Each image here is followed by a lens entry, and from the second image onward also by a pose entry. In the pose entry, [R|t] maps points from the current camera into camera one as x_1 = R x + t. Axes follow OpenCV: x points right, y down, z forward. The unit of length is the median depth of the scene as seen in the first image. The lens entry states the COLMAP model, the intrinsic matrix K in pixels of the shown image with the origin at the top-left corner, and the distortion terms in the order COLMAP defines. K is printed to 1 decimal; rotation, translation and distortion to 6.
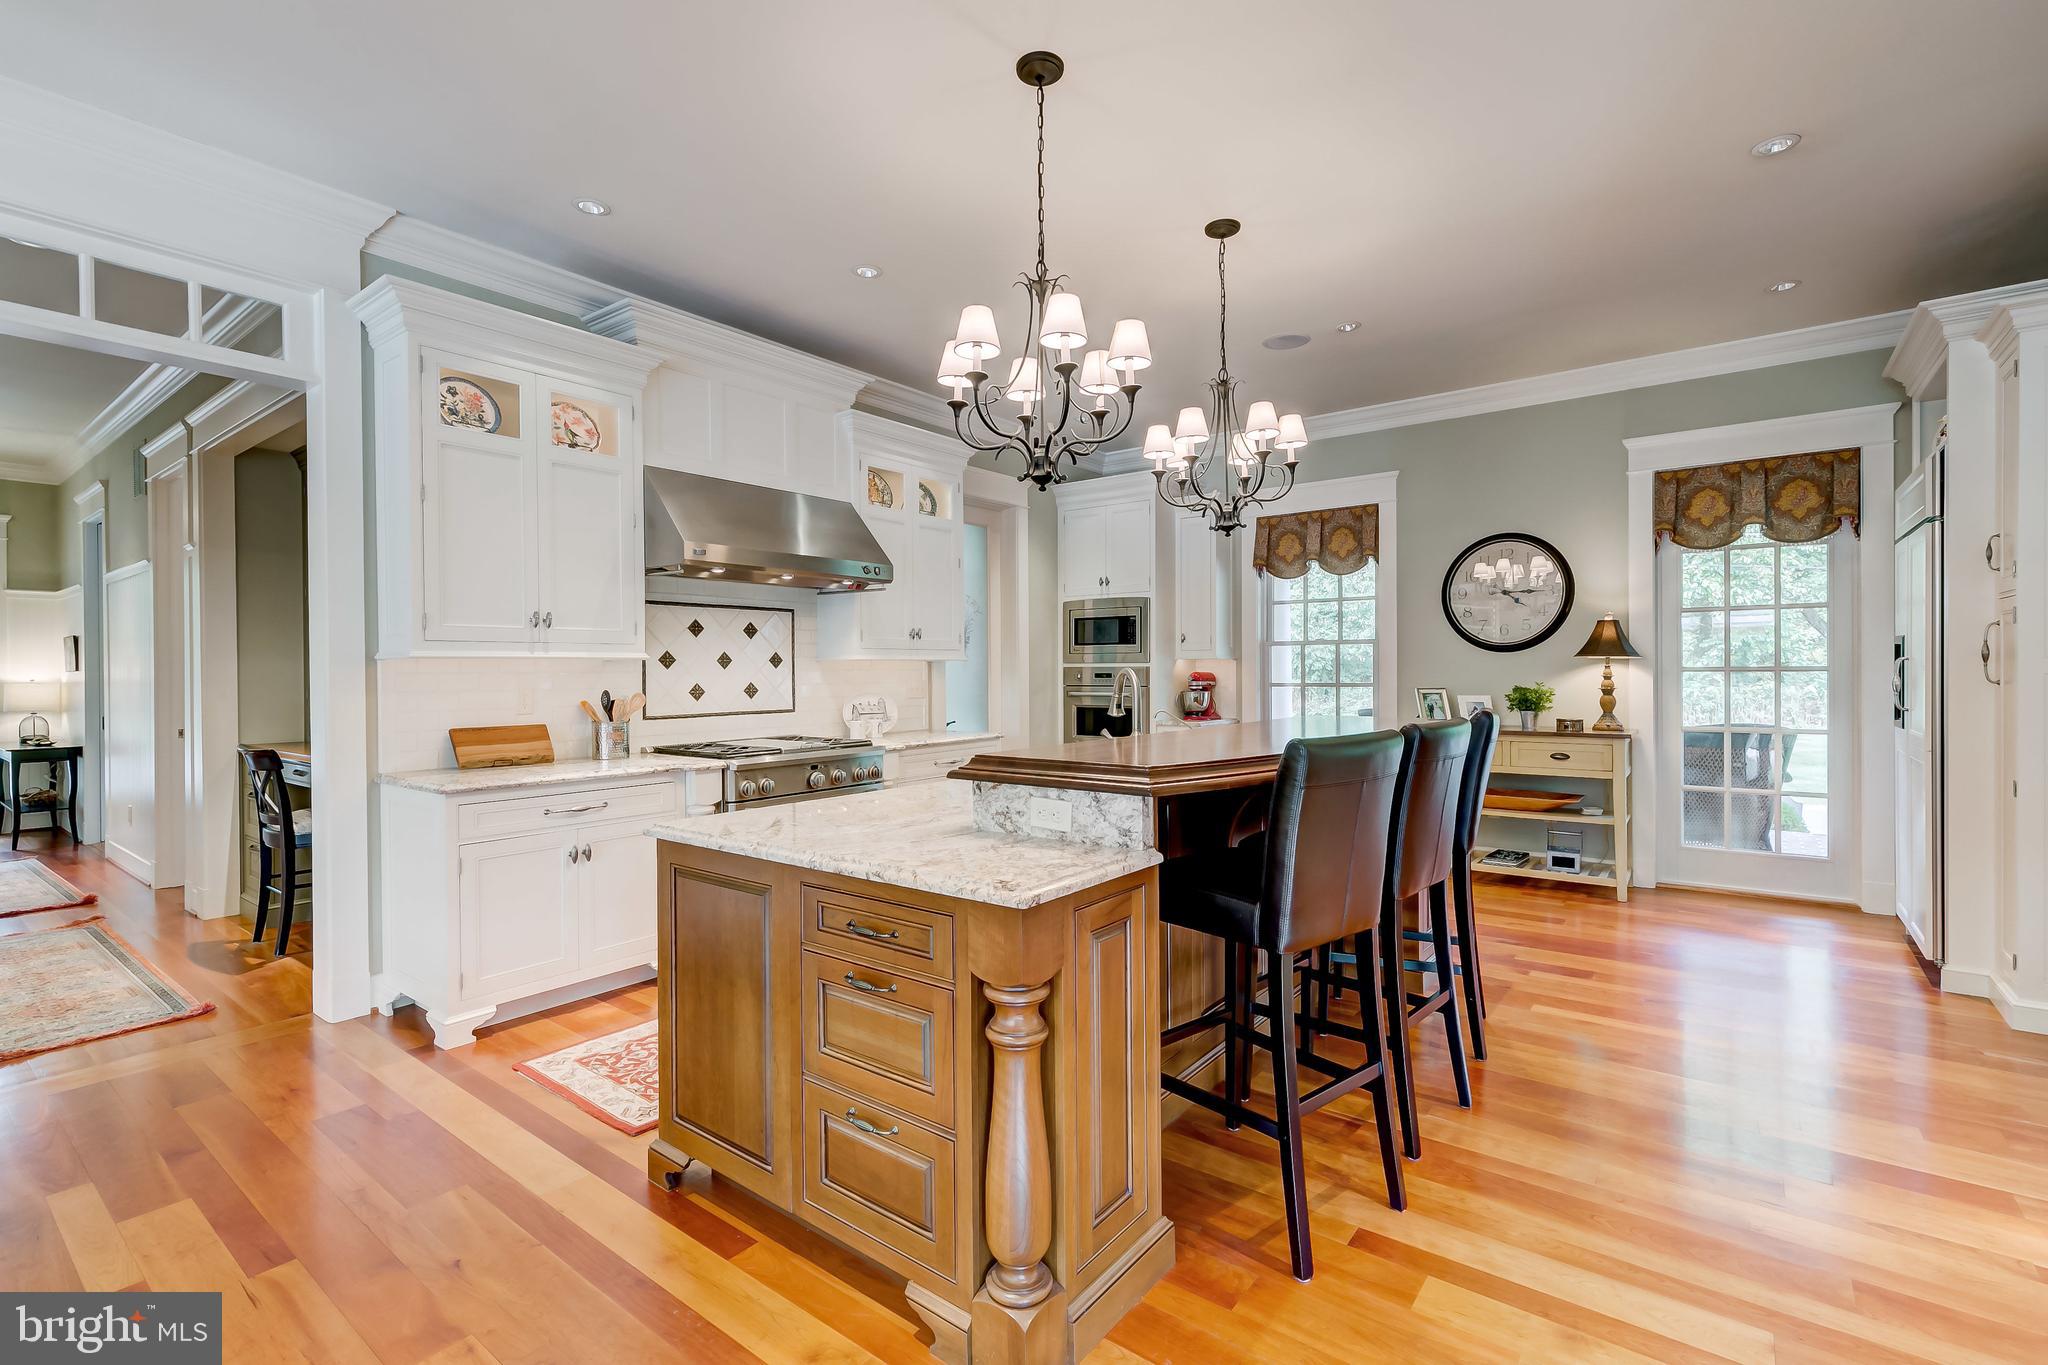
lens RADIAL K [[936.2, 0, 1023.3], [0, 936.2, 679.5], [0, 0, 1]] dist [0.013610, 0.000165]
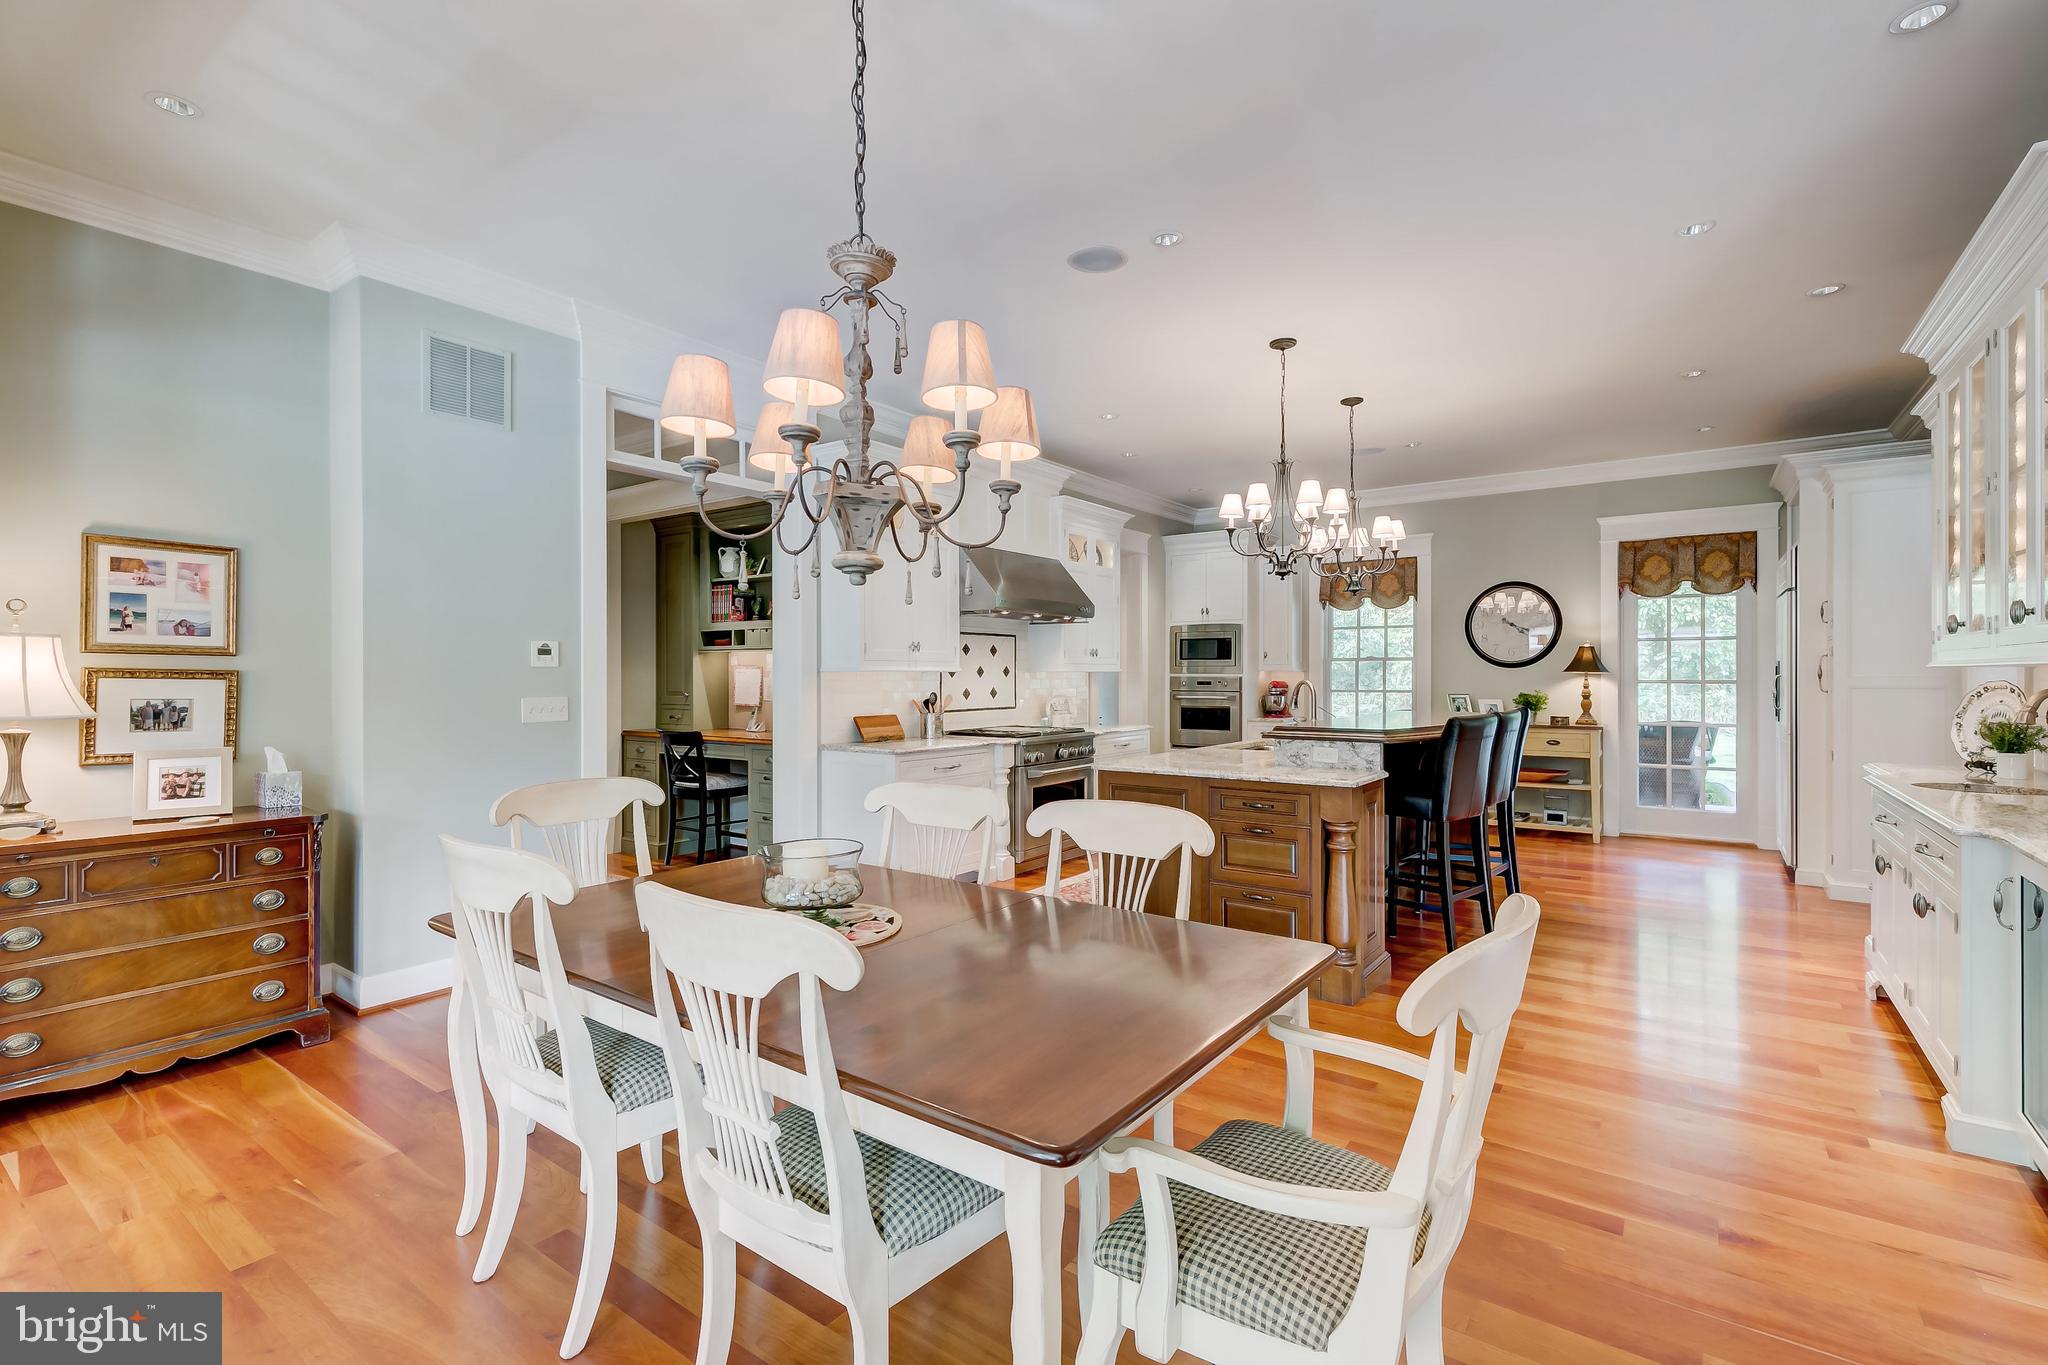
lens RADIAL K [[936.2, 0, 1019.8], [0, 936.2, 680.3], [0, 0, 1]] dist [0.013610, 0.000165]
pose [[0.999573, 0.005419, 0.028702, -0.273495], [-0.005286, 0.999975, -0.004706, -0.000761], [-0.028727, 0.004552, 0.999577, -0.392729]]
